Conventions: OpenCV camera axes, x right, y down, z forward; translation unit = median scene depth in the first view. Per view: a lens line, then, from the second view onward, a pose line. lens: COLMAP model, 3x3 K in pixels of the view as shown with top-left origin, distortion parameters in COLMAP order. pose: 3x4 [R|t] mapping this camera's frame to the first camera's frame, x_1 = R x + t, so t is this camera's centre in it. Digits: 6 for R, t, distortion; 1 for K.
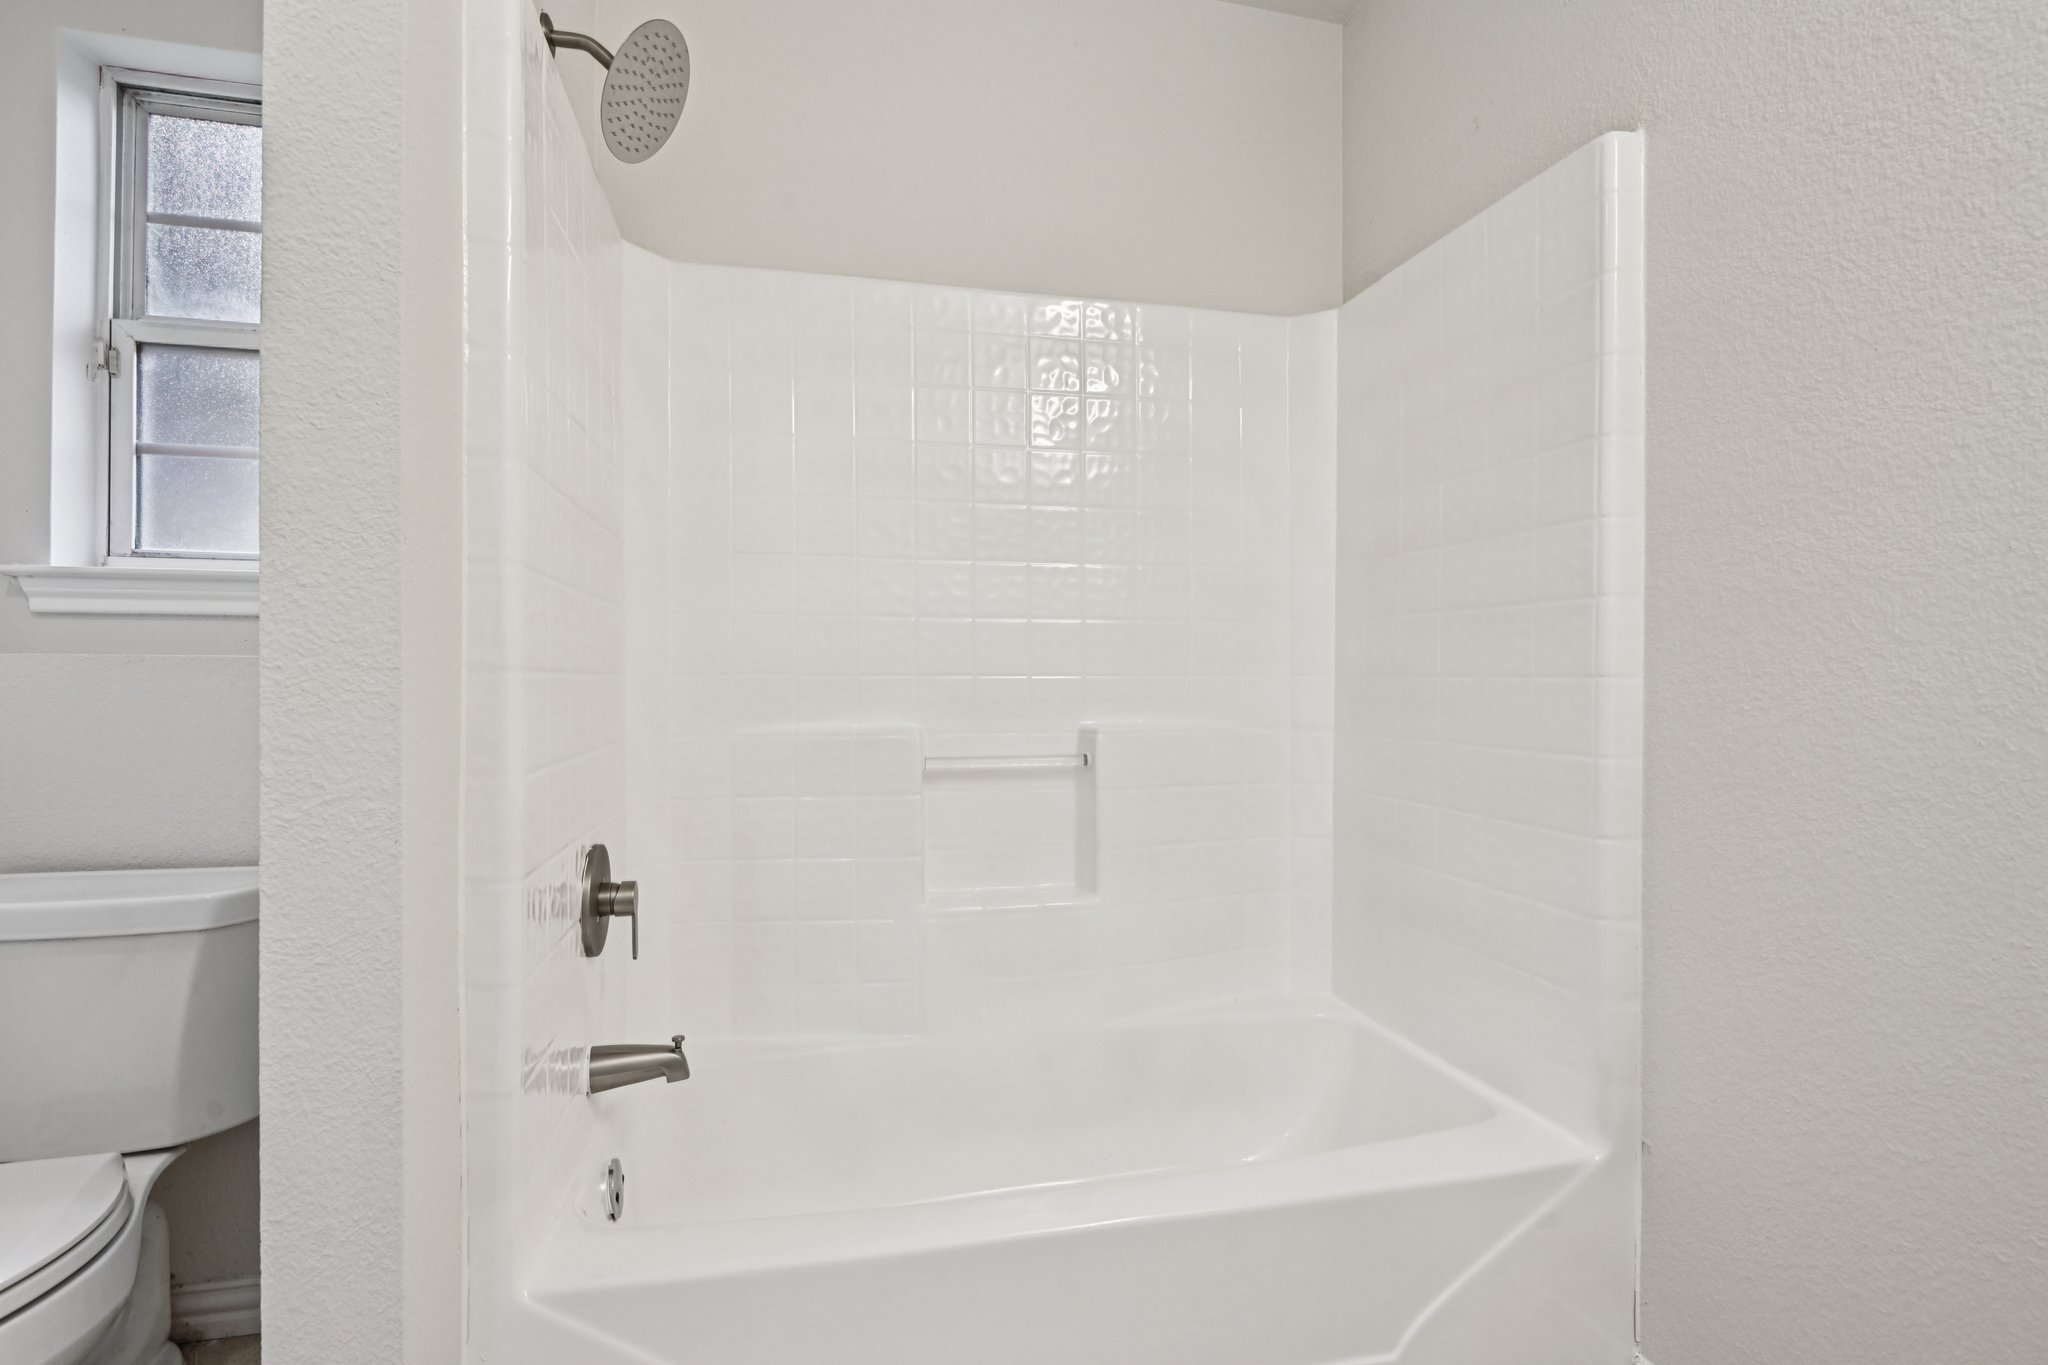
lens RADIAL K [[1008.8, 0, 1024.0], [0, 1008.8, 682.5], [0, 0, 1]] dist [-0.002806, -0.001777]
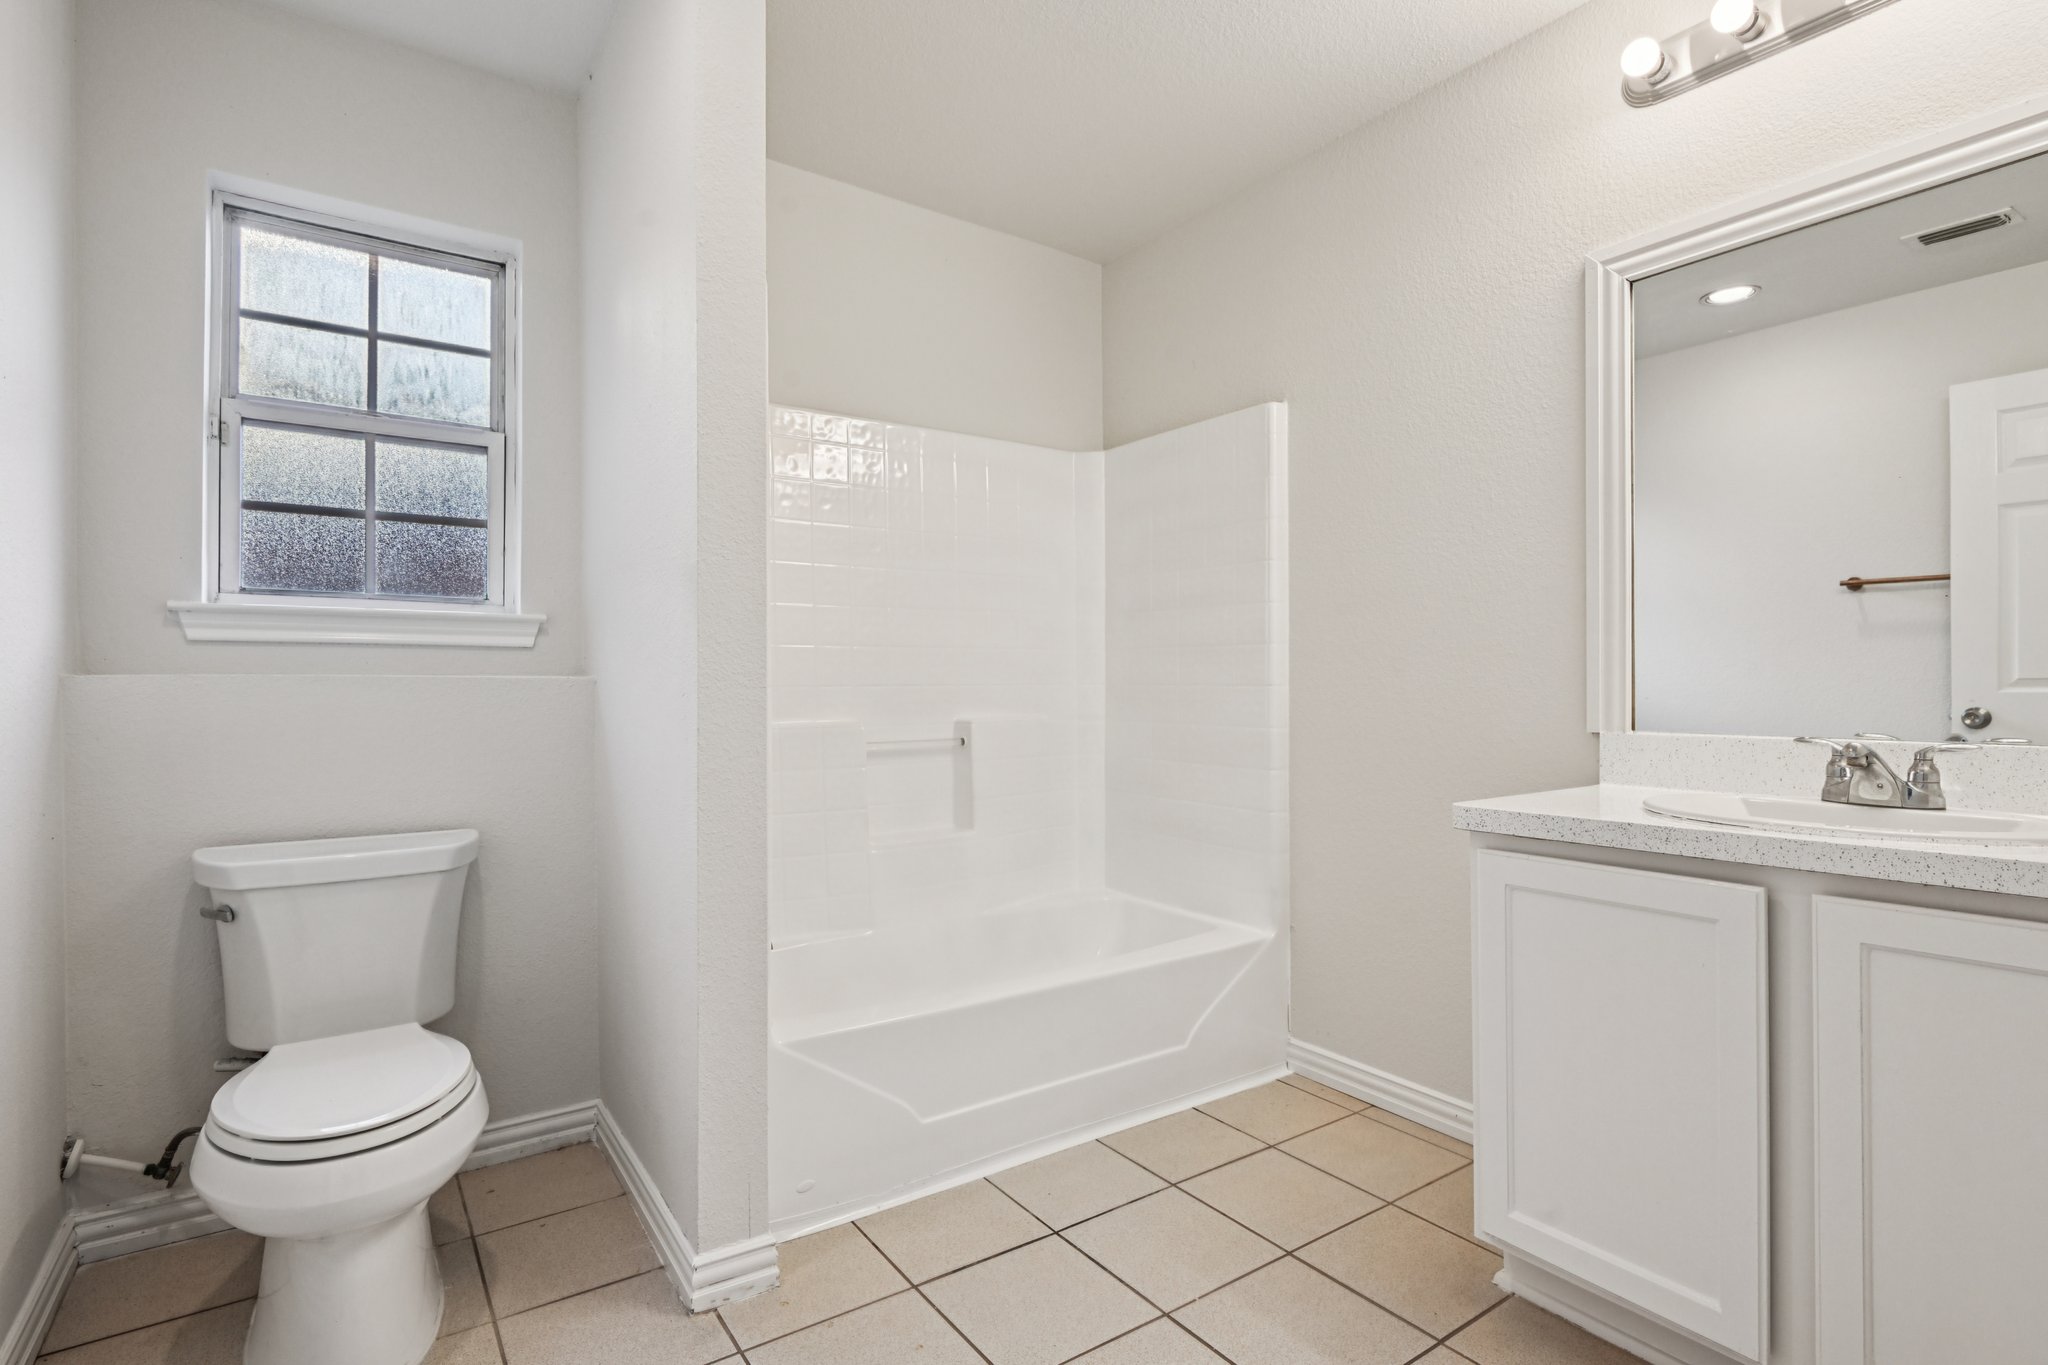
lens RADIAL K [[1008.8, 0, 1024.0], [0, 1008.8, 682.5], [0, 0, 1]] dist [-0.002806, -0.001777]
pose [[0.929374, -0.004977, 0.369107, -0.569910], [0.006893, 0.999969, -0.003875, -0.007406], [-0.369076, 0.006145, 0.929379, -0.608901]]
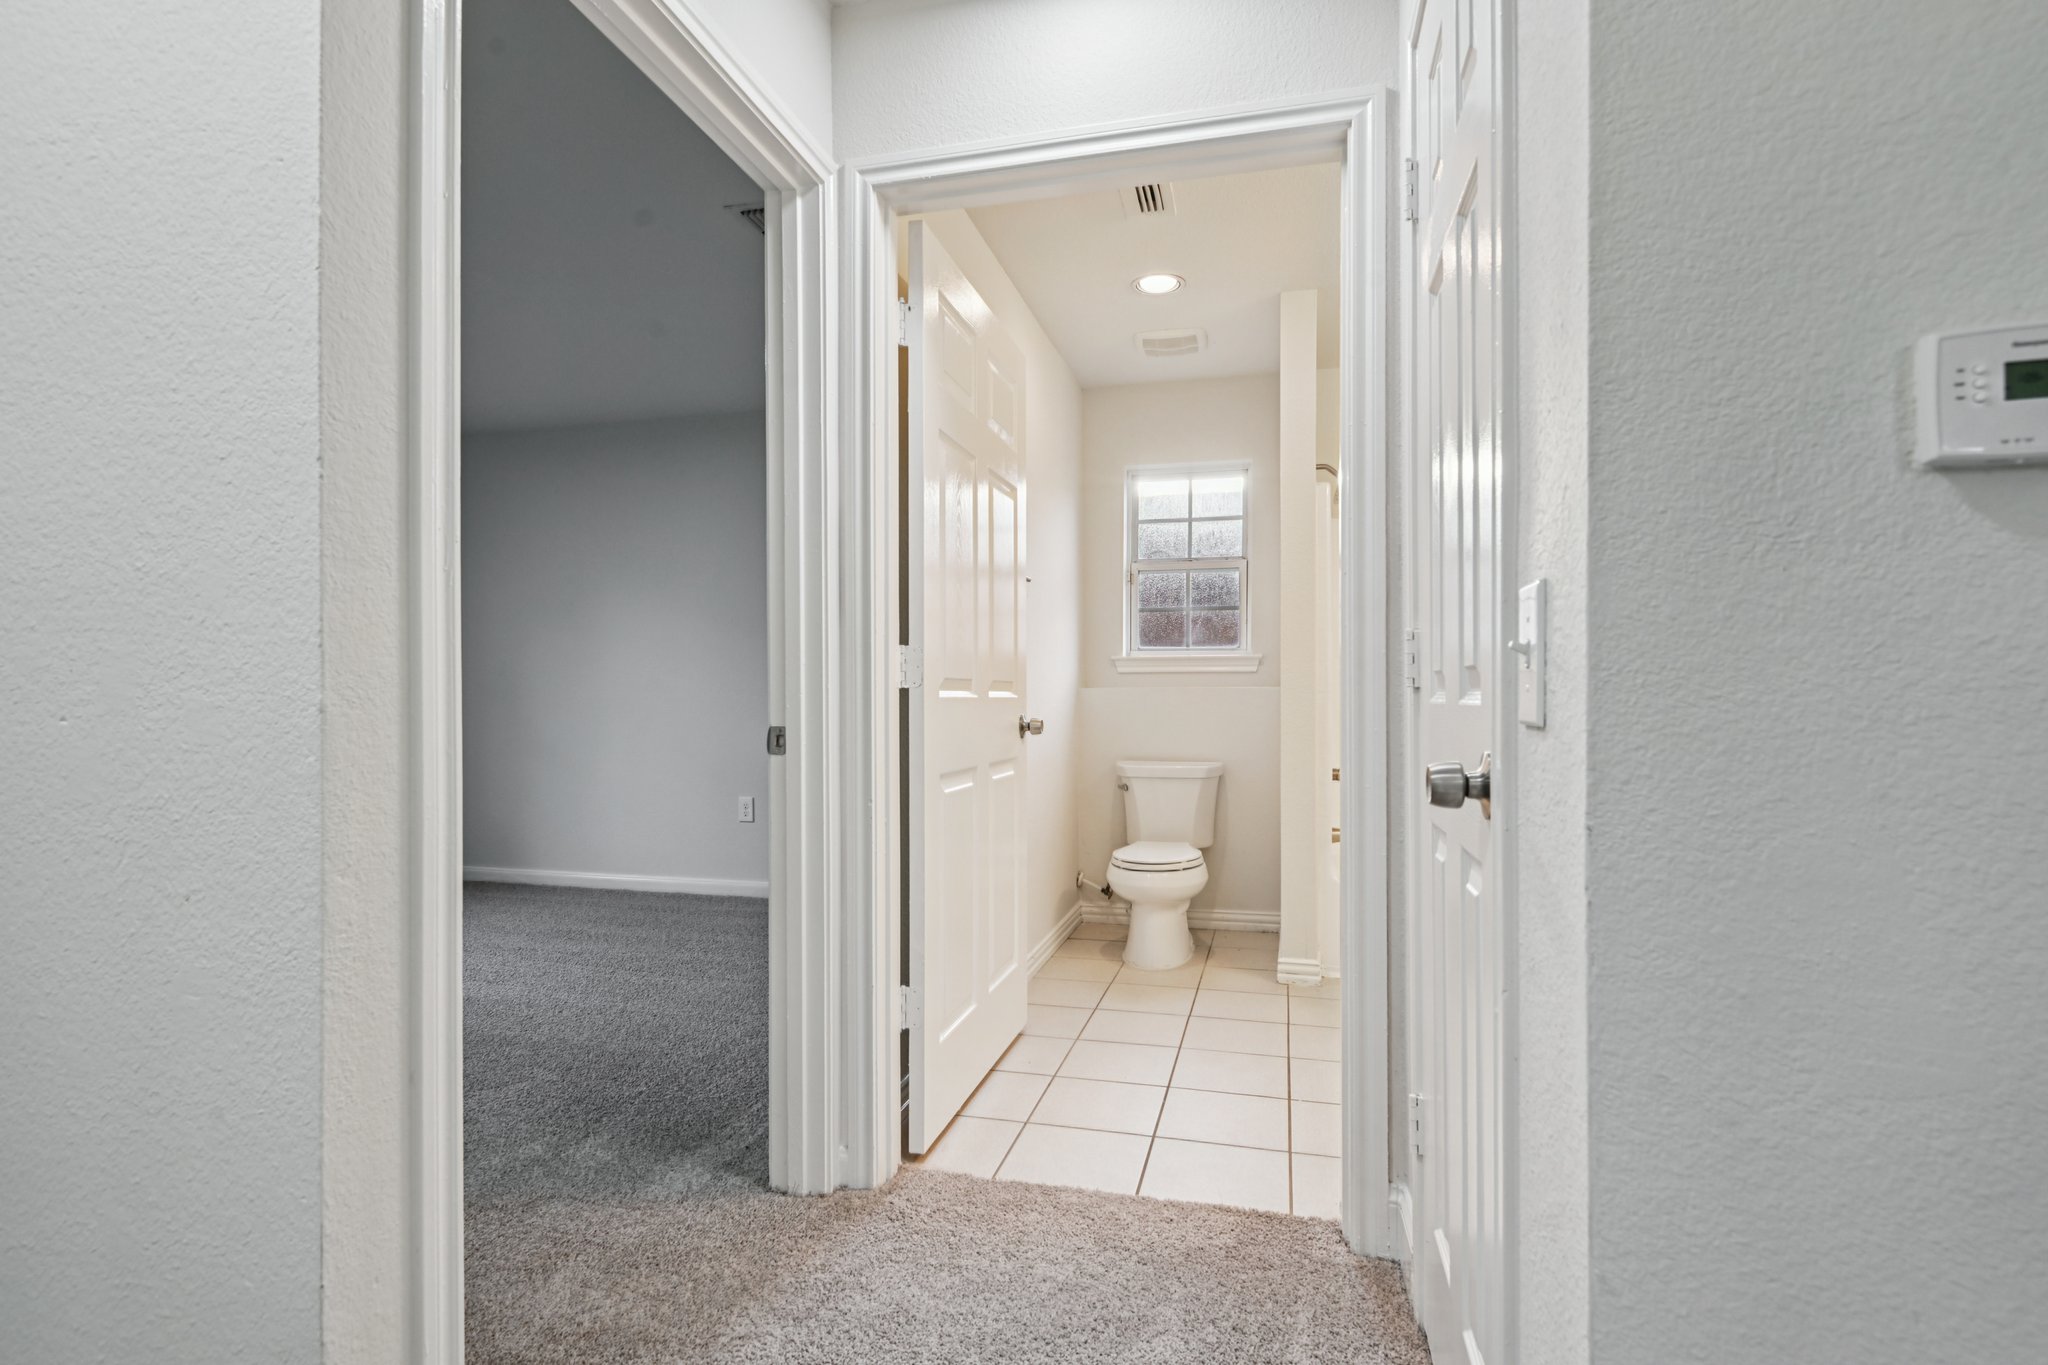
lens RADIAL K [[1007.1, 0, 1031.1], [0, 1007.1, 694.1], [0, 0, 1]] dist [0.001822, -0.000163]
pose [[0.885941, -0.006832, -0.463747, 0.138900], [0.005711, 0.999976, -0.003821, 0.001268], [0.463762, 0.000737, 0.885959, -1.914975]]
